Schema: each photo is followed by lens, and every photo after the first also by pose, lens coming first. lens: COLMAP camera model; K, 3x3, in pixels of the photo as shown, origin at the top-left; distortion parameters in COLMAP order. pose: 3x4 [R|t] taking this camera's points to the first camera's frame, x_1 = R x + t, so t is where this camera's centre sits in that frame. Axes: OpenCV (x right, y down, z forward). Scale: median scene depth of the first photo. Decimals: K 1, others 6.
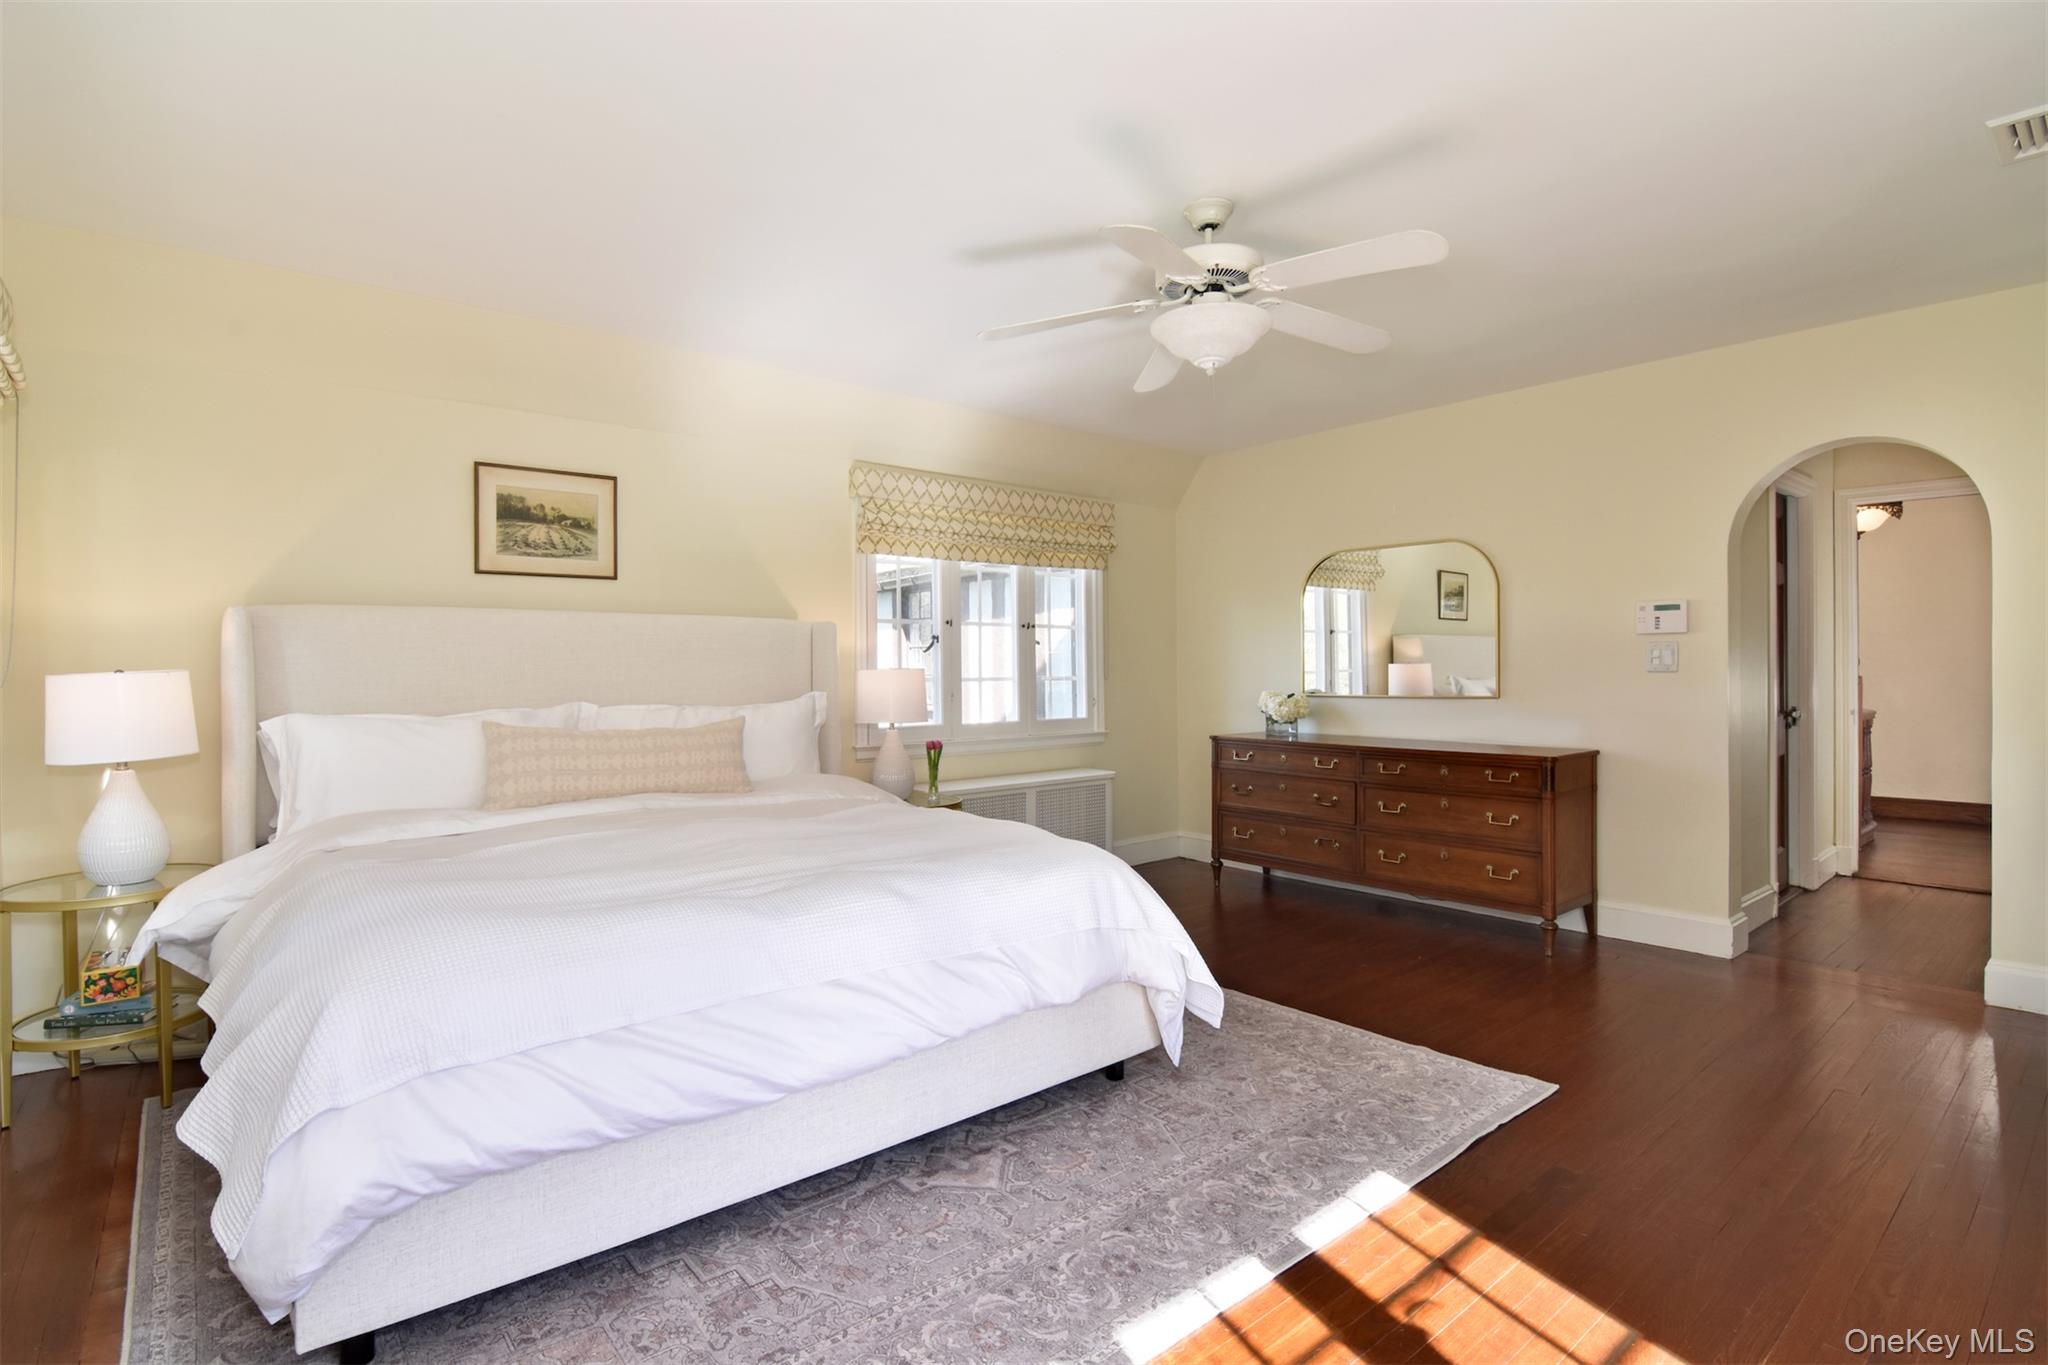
lens RADIAL K [[998.6, 0, 1024.0], [0, 998.6, 682.5], [0, 0, 1]] dist [0.000139, -0.000048]
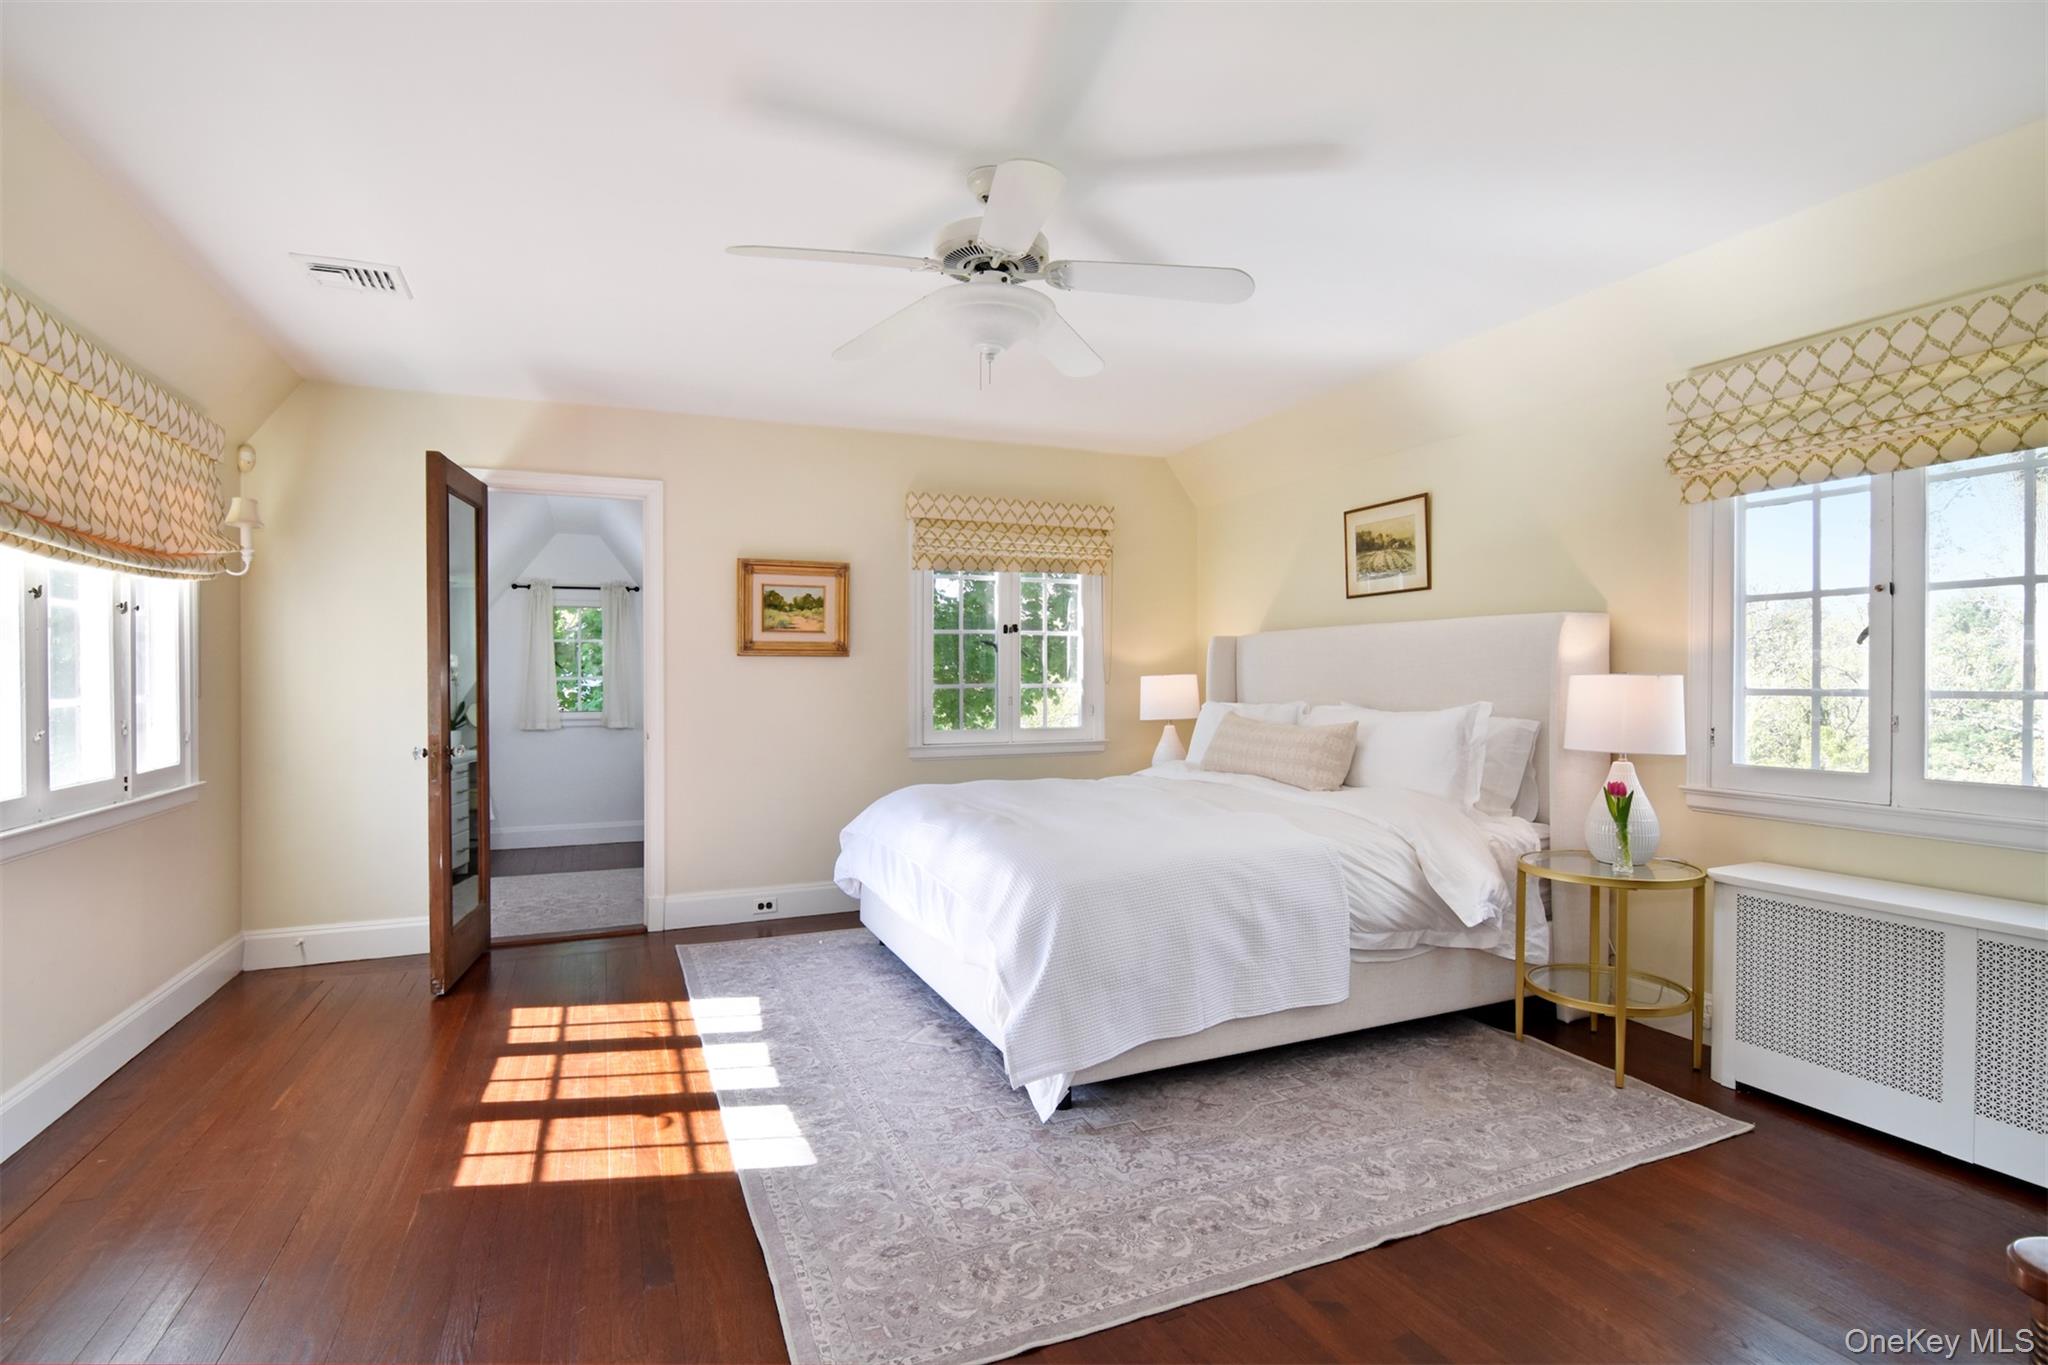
lens RADIAL K [[979.0, 0, 1024.0], [0, 979.0, 682.5], [0, 0, 1]] dist [0.001600, 0.000201]
pose [[-0.282111, 0.007782, -0.959350, 0.738870], [-0.016686, 0.999776, 0.013017, -0.010694], [0.959237, 0.019680, -0.281918, 0.916516]]
